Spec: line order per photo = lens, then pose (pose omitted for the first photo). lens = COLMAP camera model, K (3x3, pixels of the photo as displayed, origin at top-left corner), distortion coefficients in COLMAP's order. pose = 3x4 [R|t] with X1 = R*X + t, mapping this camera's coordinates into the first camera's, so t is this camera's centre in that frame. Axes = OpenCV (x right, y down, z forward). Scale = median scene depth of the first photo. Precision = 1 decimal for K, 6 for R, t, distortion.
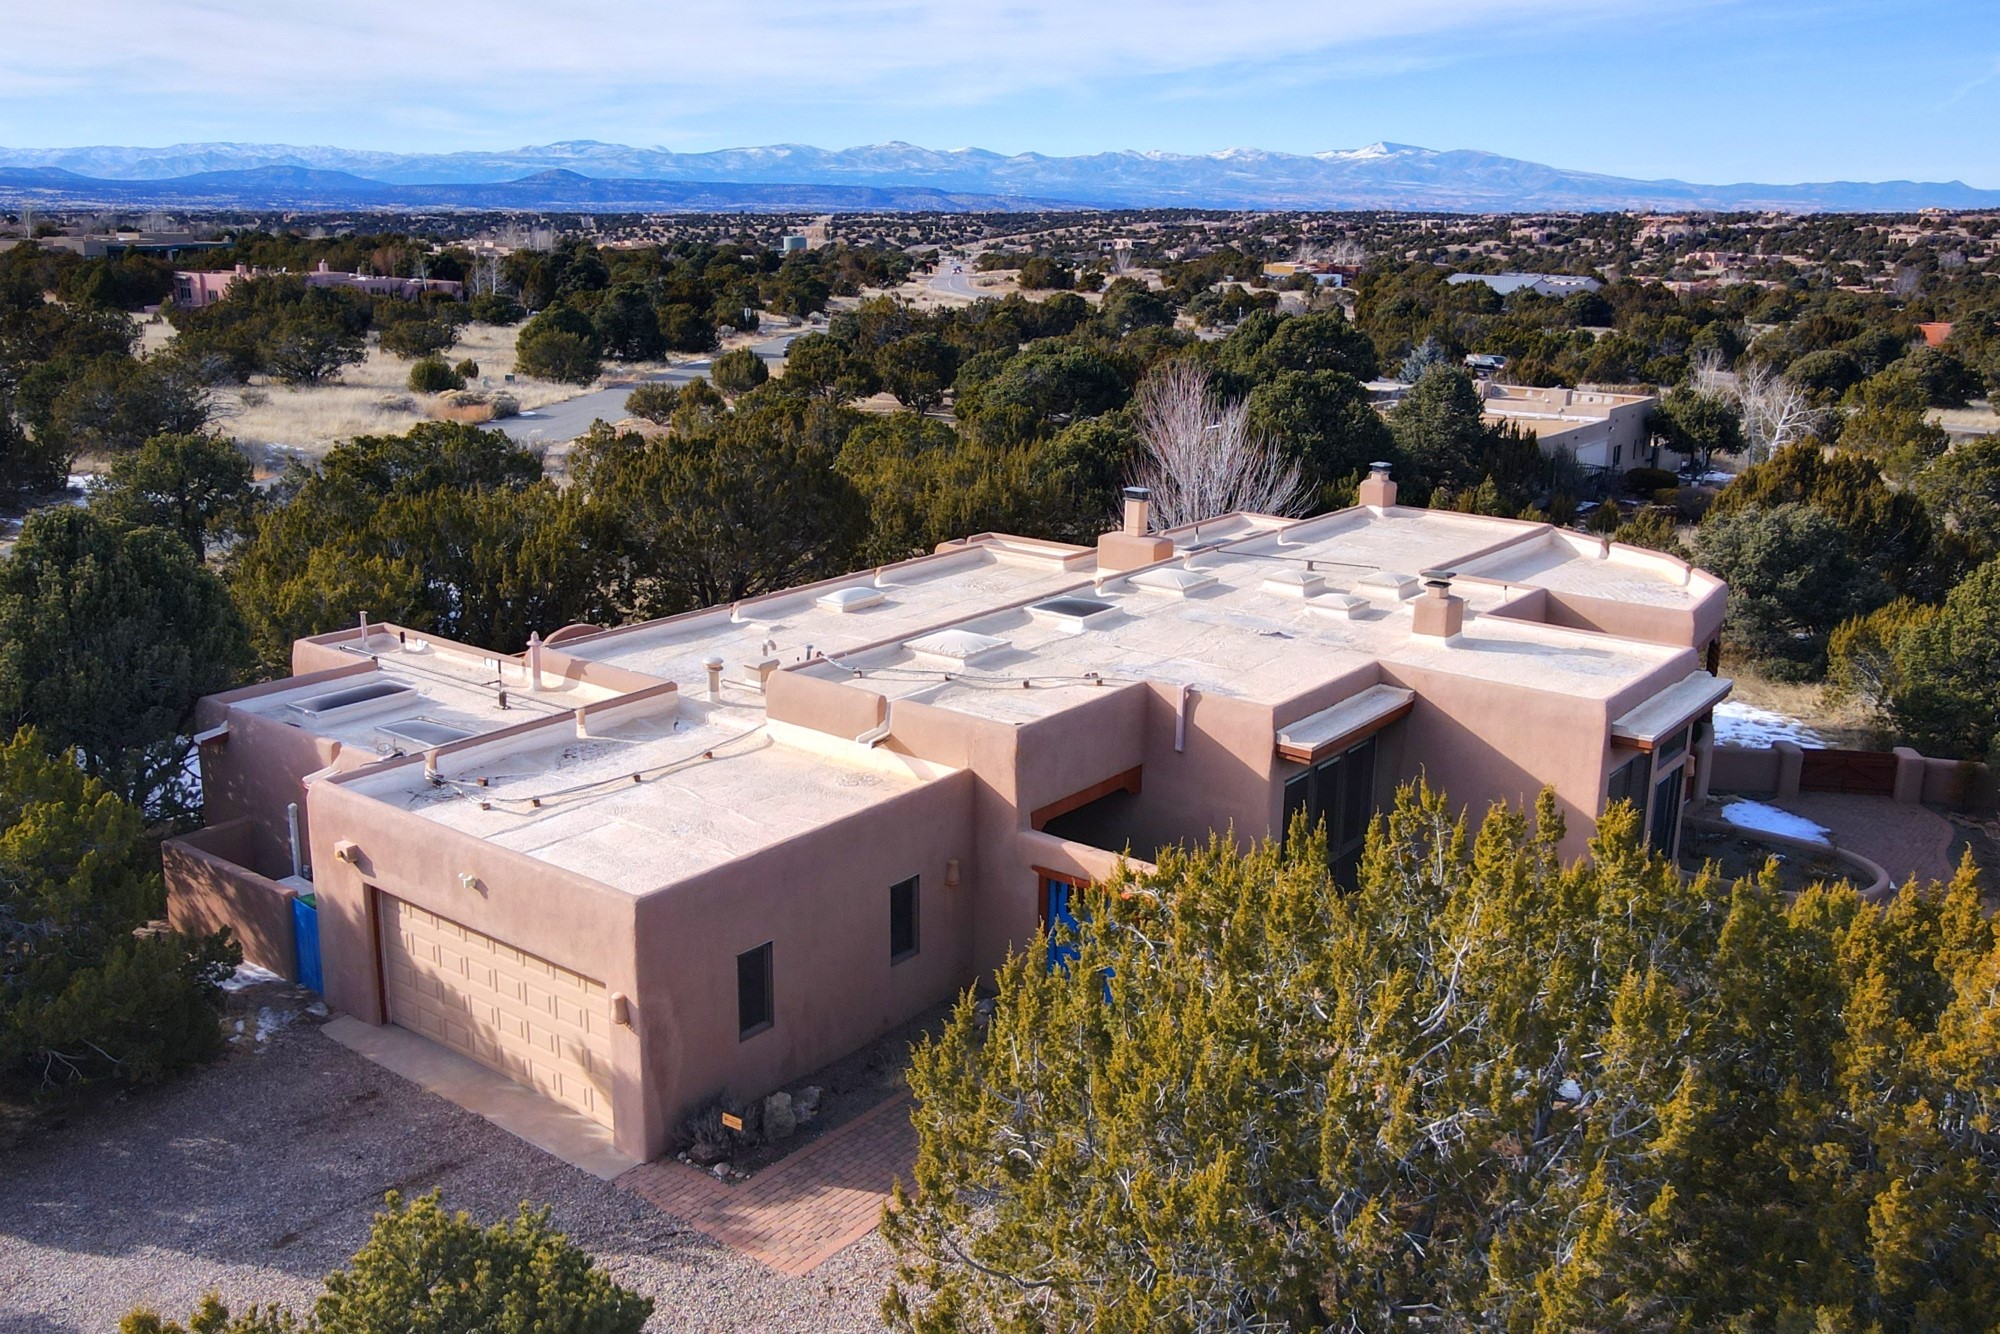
lens RADIAL K [[1788.8, 0, 981.0], [0, 1788.8, 686.9], [0, 0, 1]] dist [-0.003071, 0.065536]
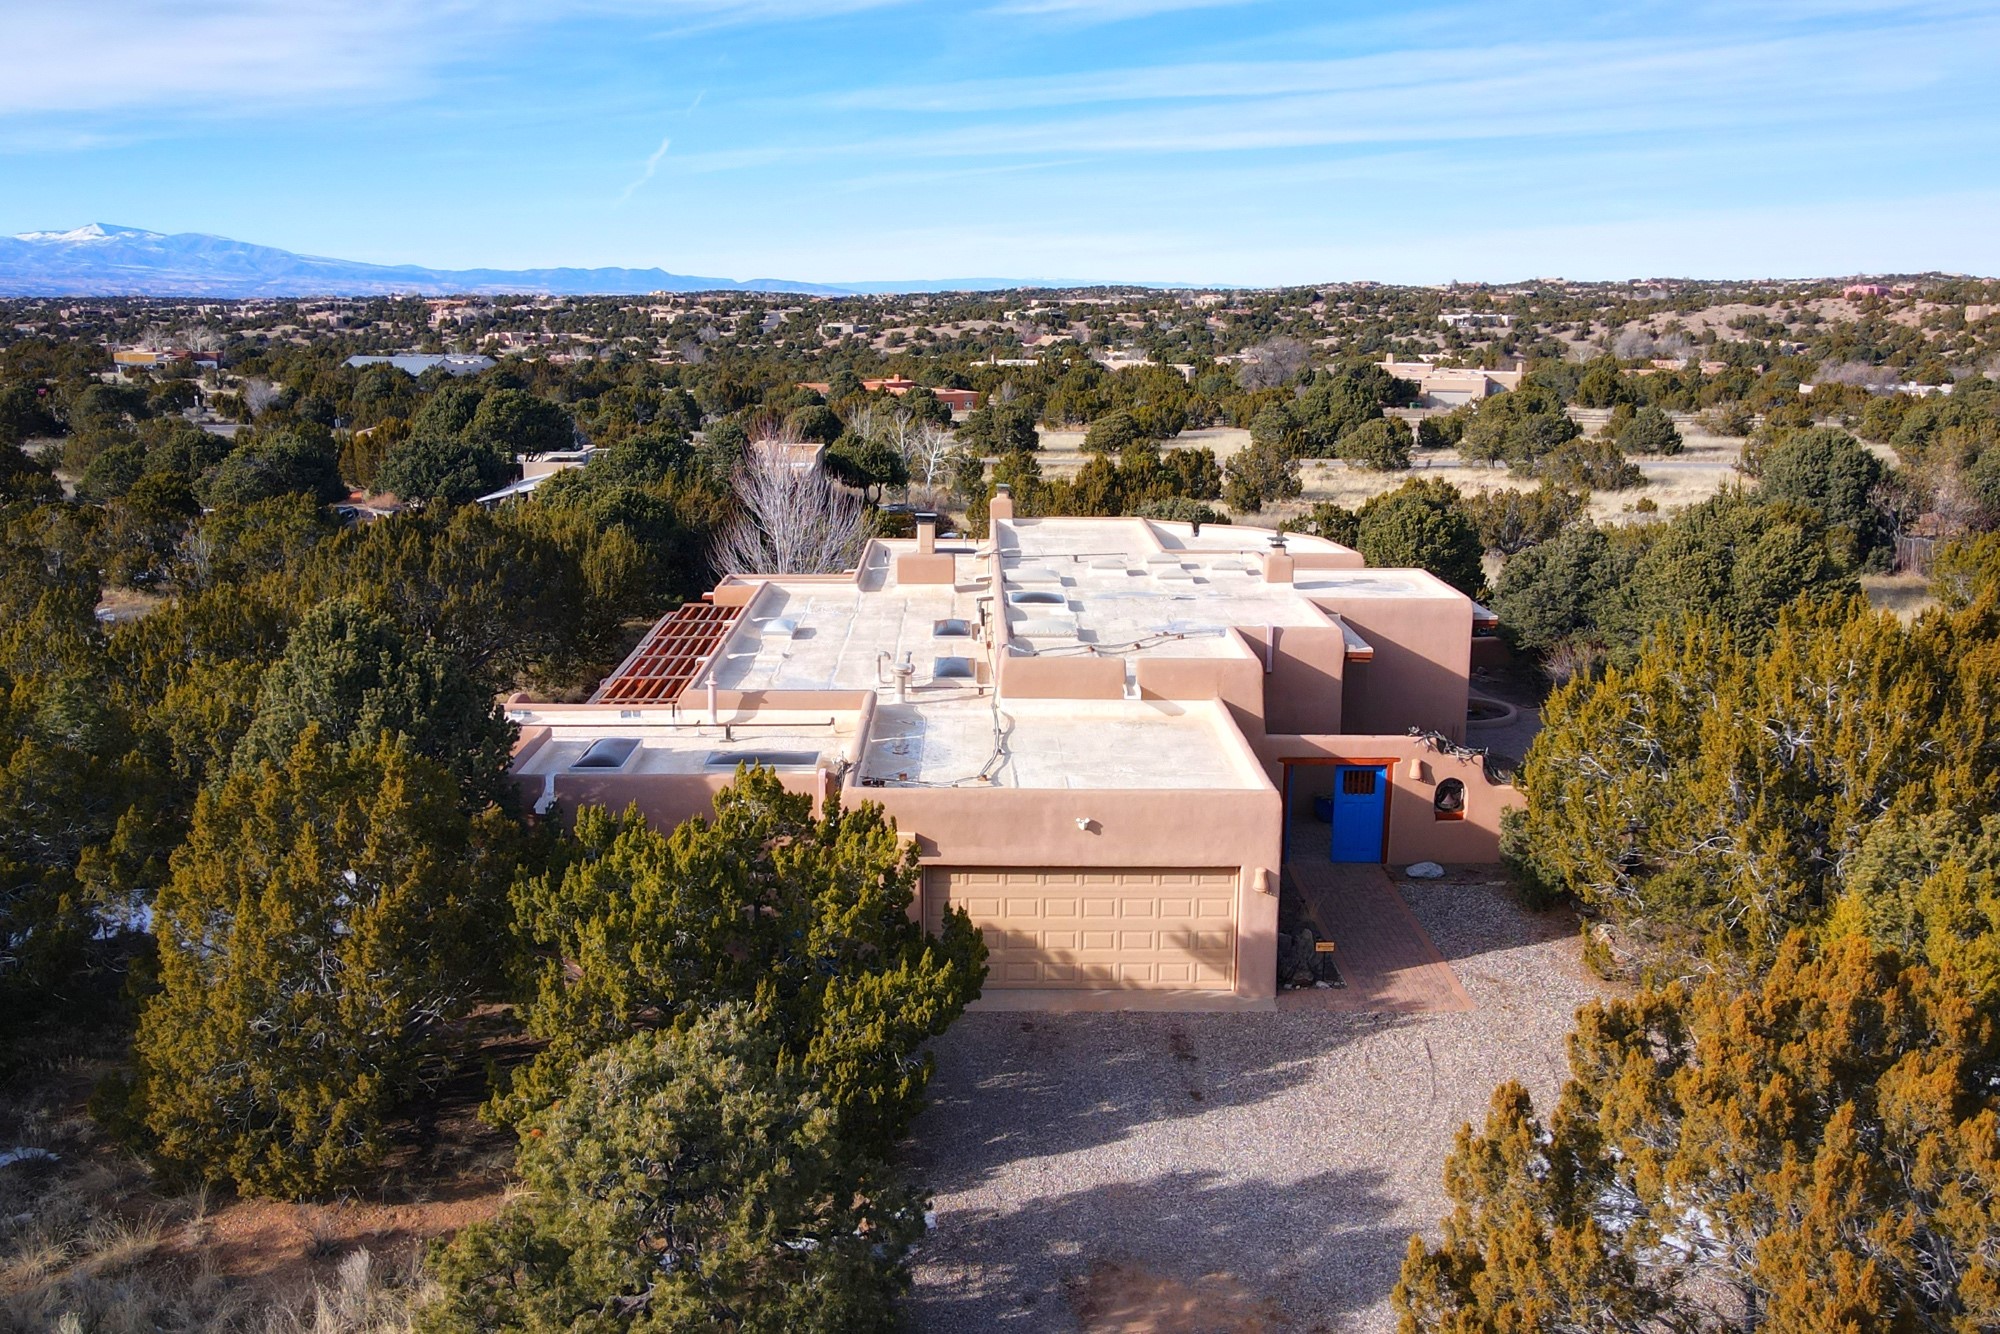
lens RADIAL K [[1788.8, 0, 1016.0], [0, 1788.8, 671.3], [0, 0, 1]] dist [-0.003071, 0.065536]
pose [[0.777149, -0.143306, 0.612783, -0.167658], [0.175312, 0.984481, 0.007895, -0.001806], [-0.604404, 0.101292, 0.790212, 0.008942]]
